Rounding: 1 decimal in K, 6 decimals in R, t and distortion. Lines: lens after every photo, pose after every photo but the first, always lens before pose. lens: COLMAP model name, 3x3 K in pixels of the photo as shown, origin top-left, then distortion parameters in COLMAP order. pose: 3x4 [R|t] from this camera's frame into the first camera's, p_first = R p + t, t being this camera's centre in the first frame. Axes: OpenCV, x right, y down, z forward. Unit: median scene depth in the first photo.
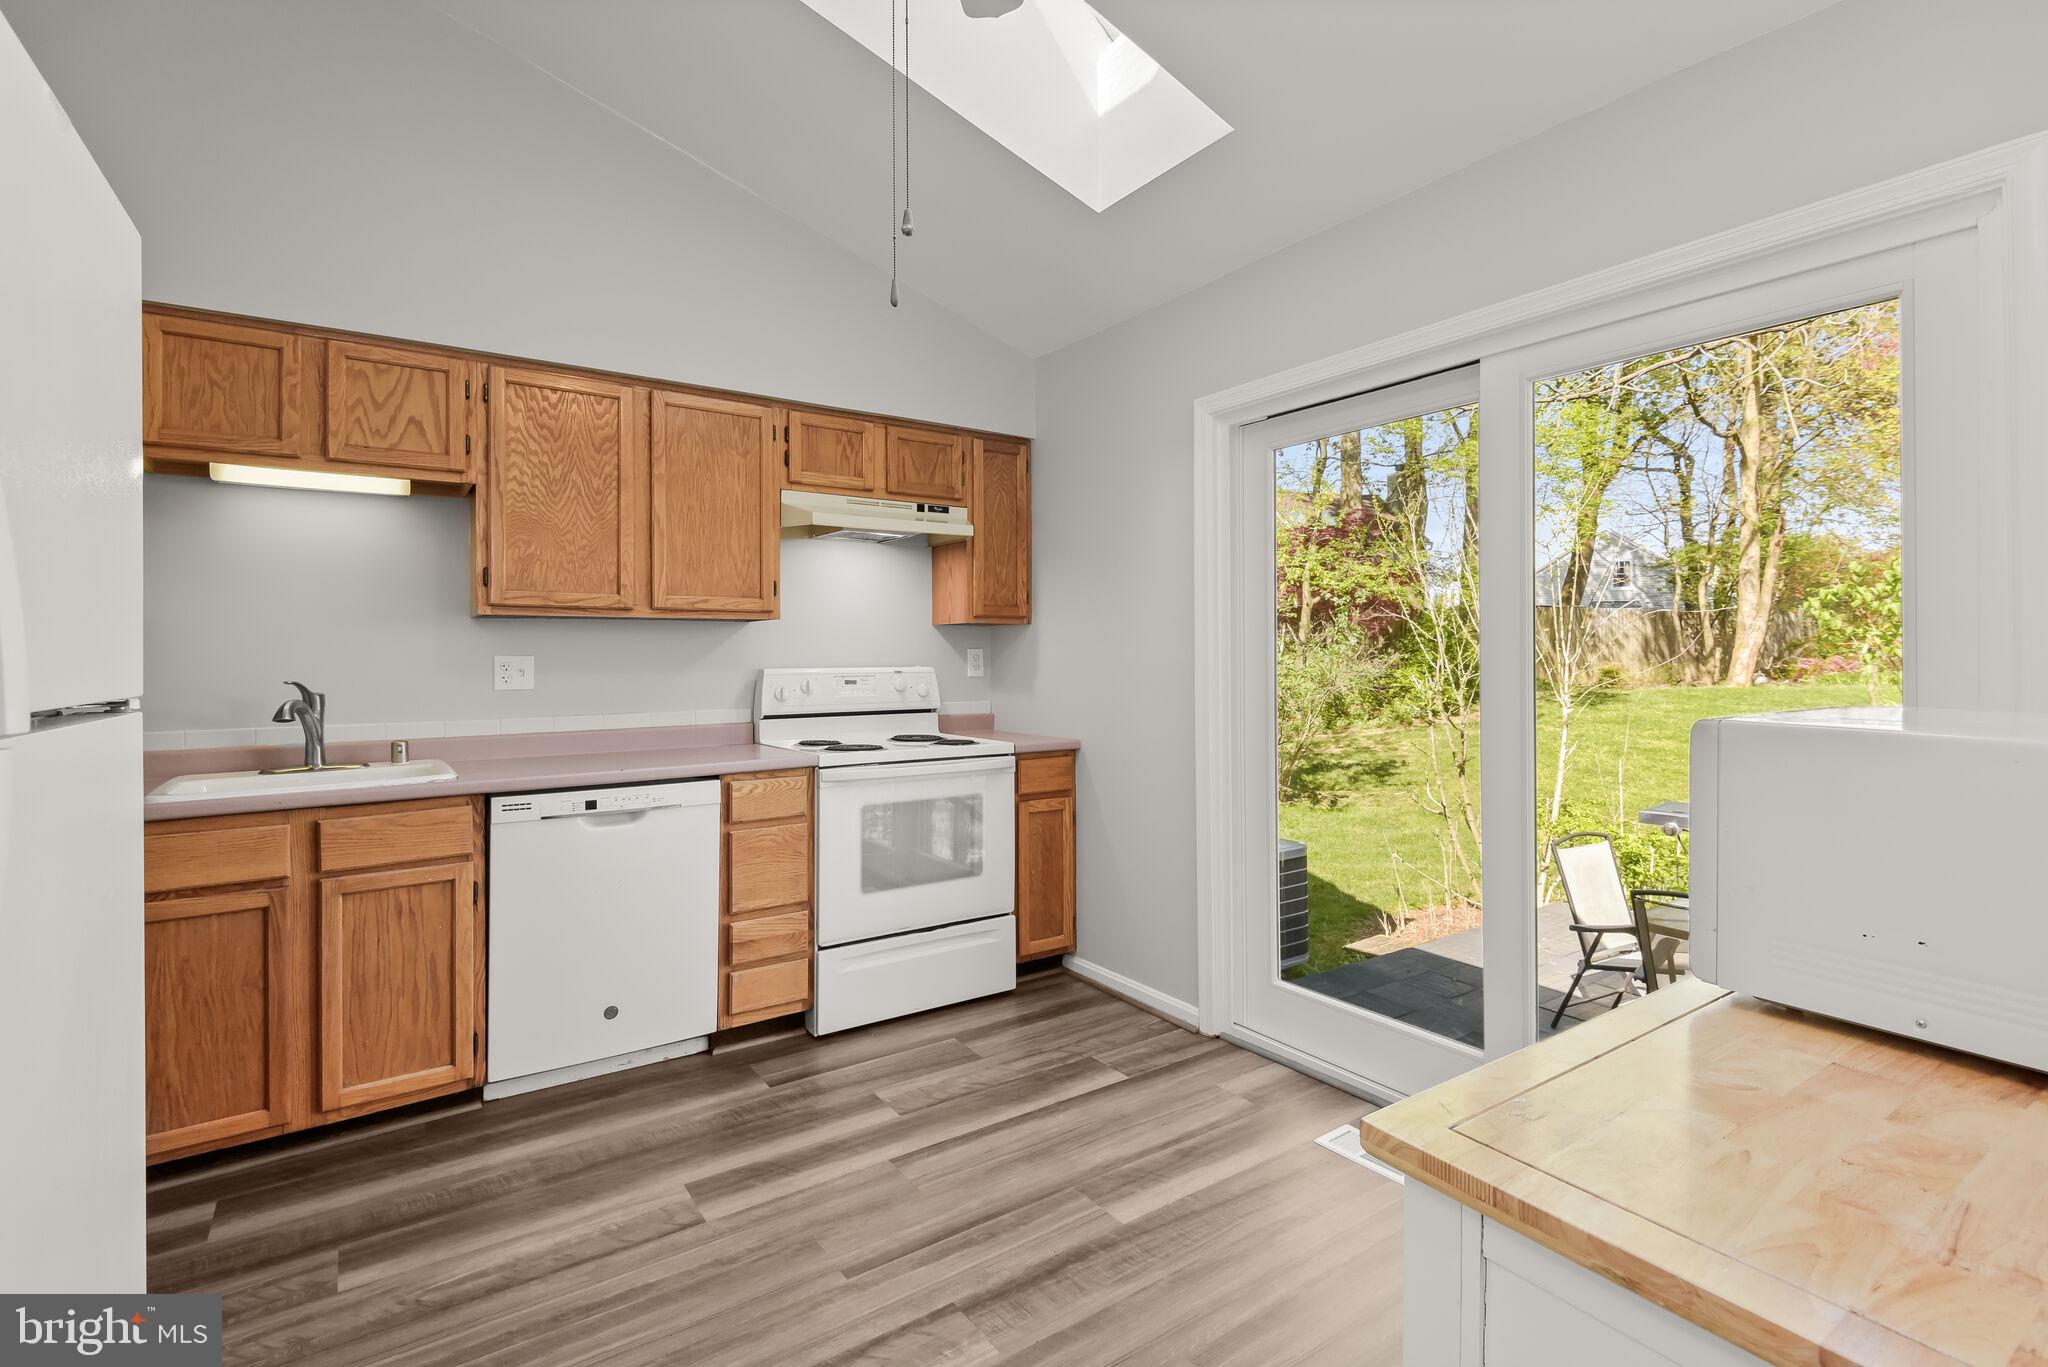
lens RADIAL K [[940.2, 0, 1033.7], [0, 940.2, 646.5], [0, 0, 1]] dist [0.023458, -0.012536]
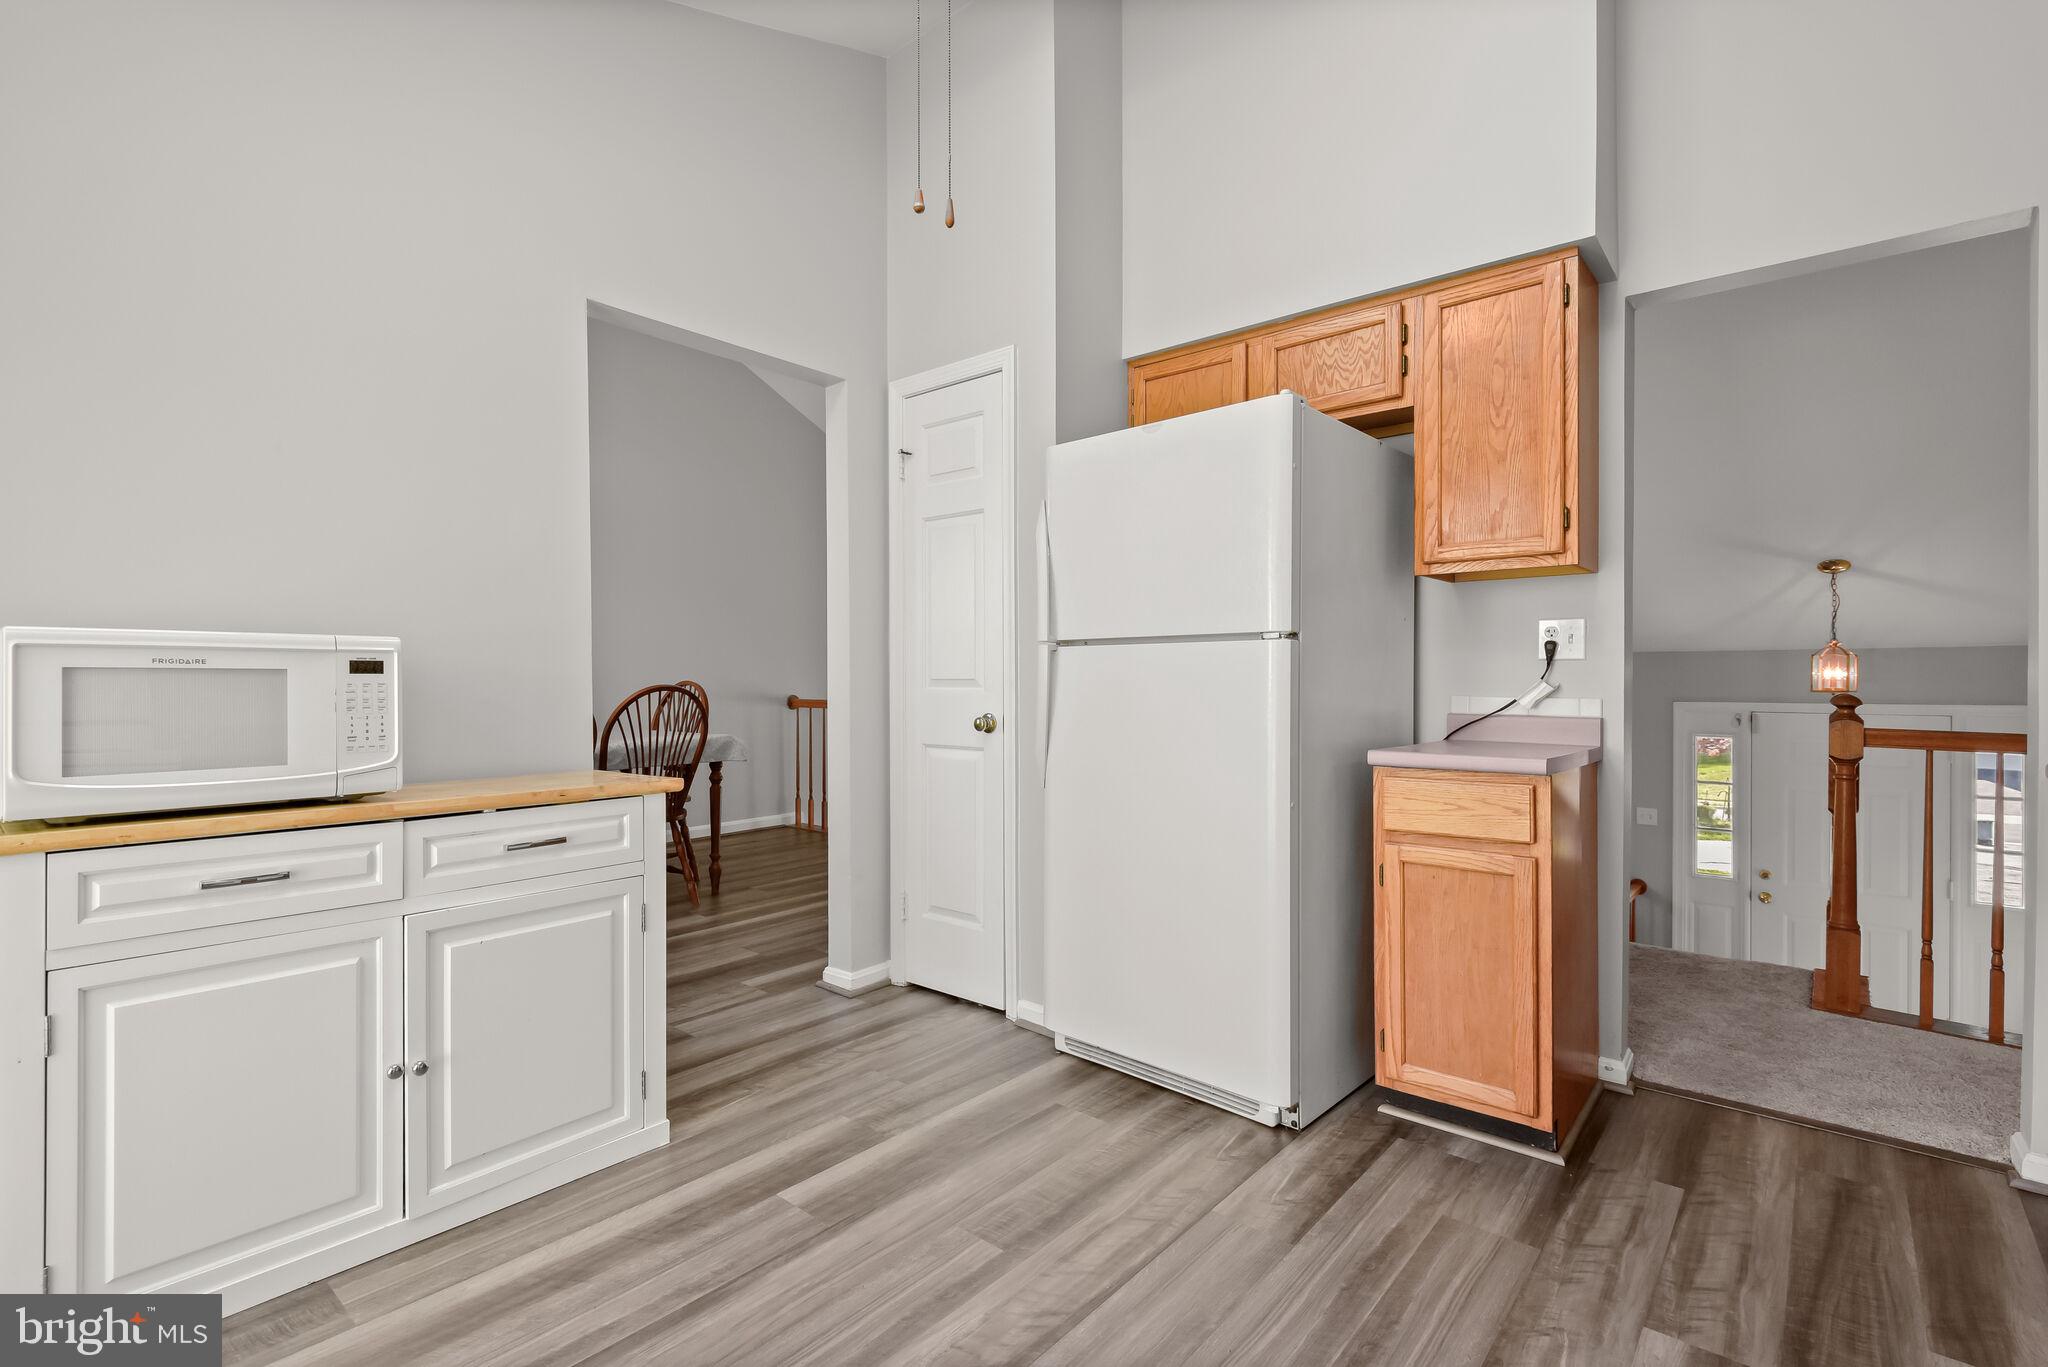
lens RADIAL K [[940.2, 0, 1021.8], [0, 940.2, 680.5], [0, 0, 1]] dist [0.023458, -0.012536]
pose [[-0.971475, 0.001875, -0.237137, 0.006993], [0.003781, 0.999964, -0.007586, 0.062780], [0.237114, -0.008266, -0.971447, 1.034466]]
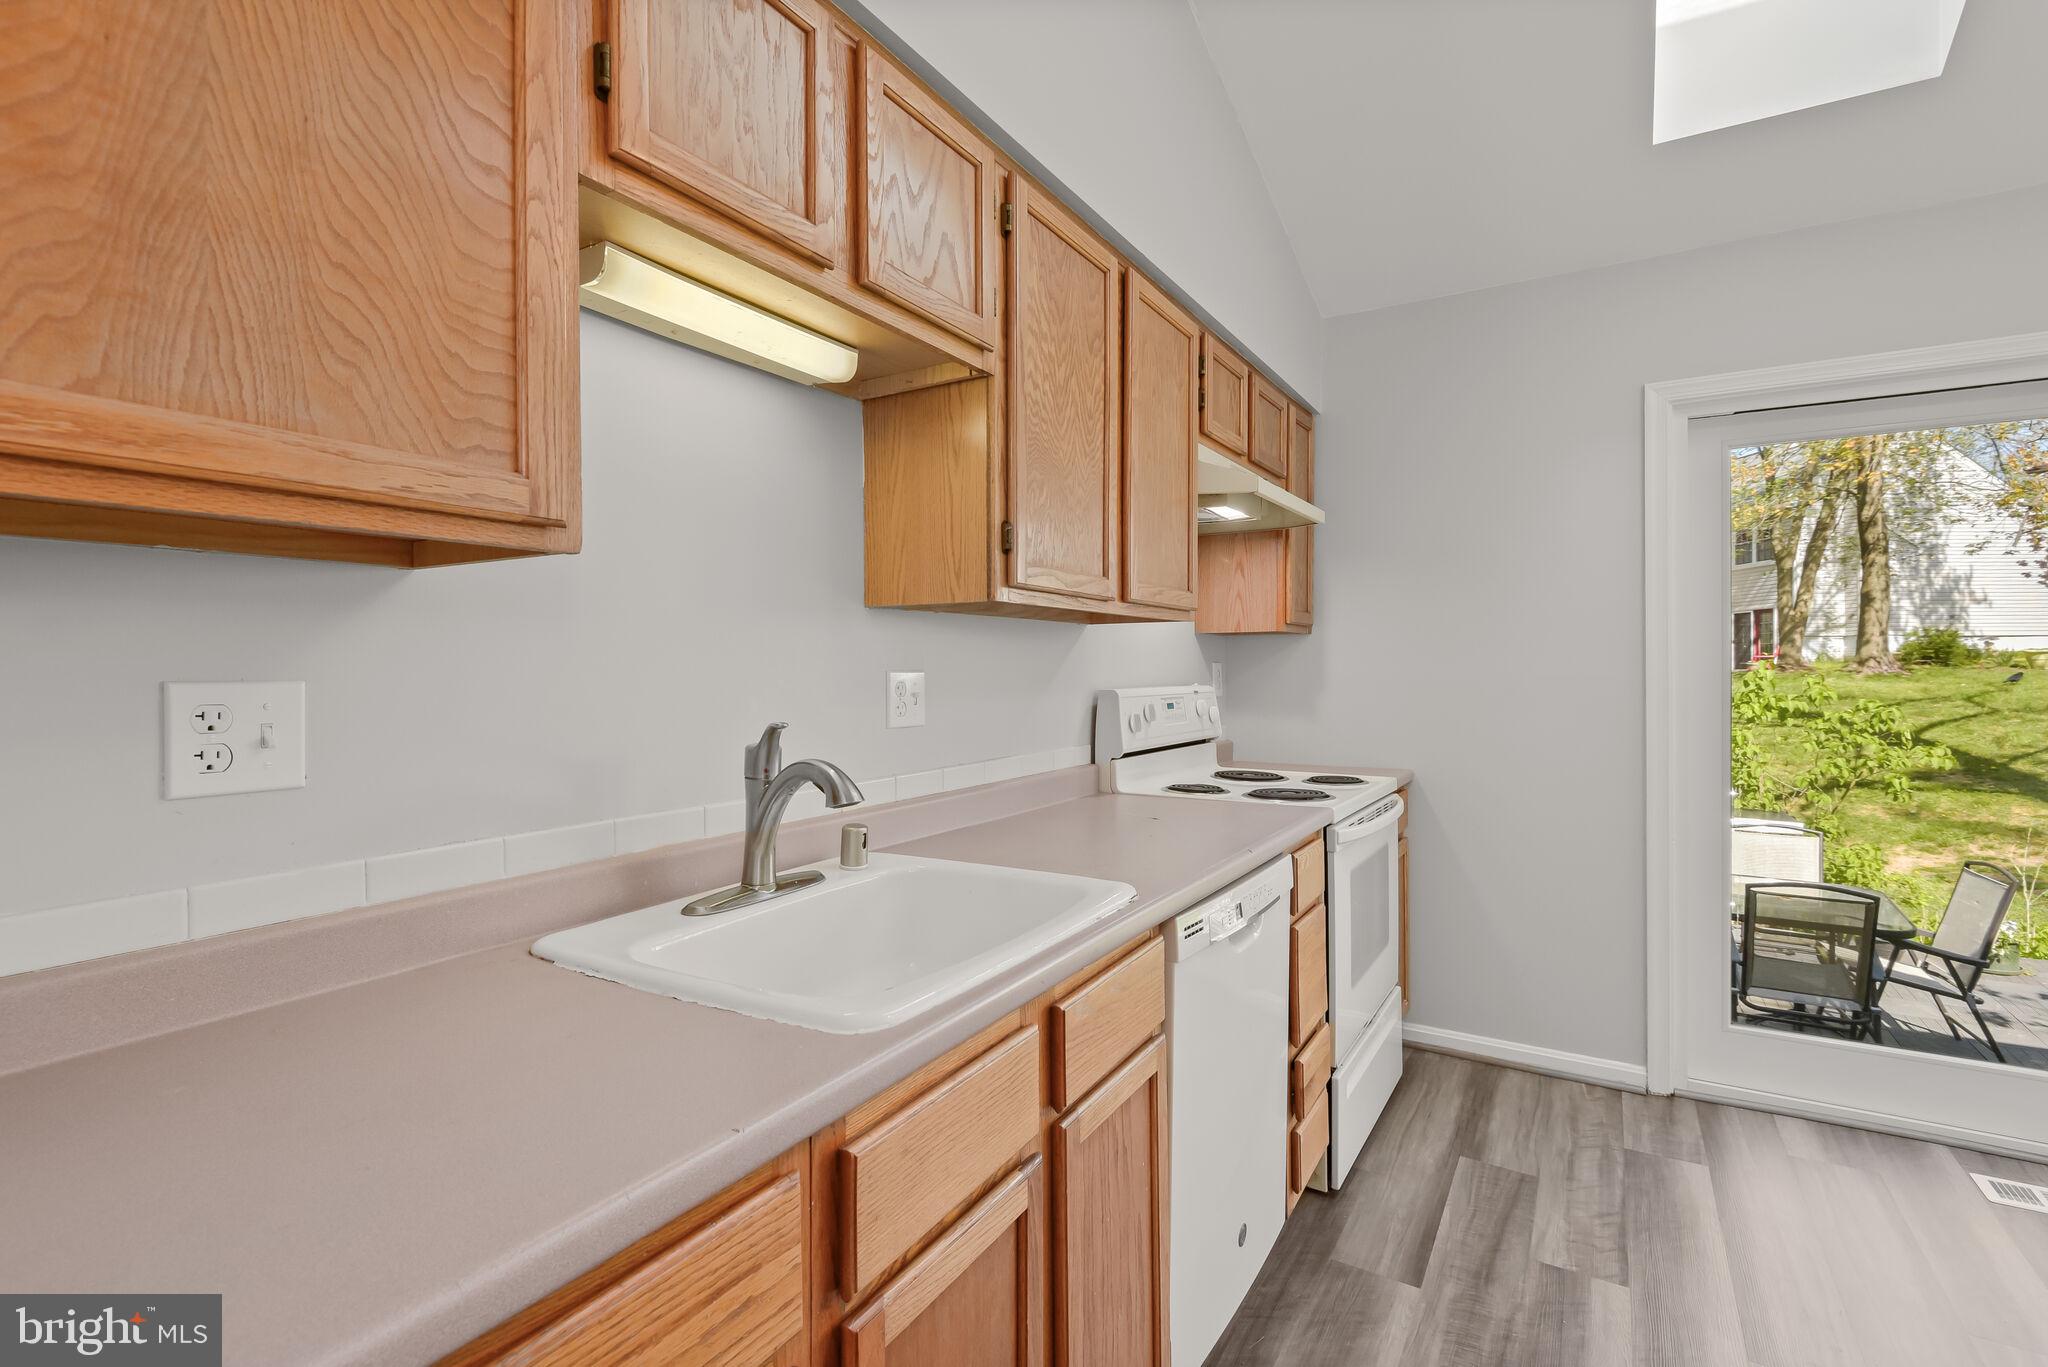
lens RADIAL K [[940.2, 0, 1053.3], [0, 940.2, 674.5], [0, 0, 1]] dist [0.023458, -0.012536]
pose [[0.912424, 0.001066, 0.409244, -0.729778], [-0.005444, 0.999940, 0.009532, 0.005072], [-0.409209, -0.010925, 0.912375, 0.423972]]
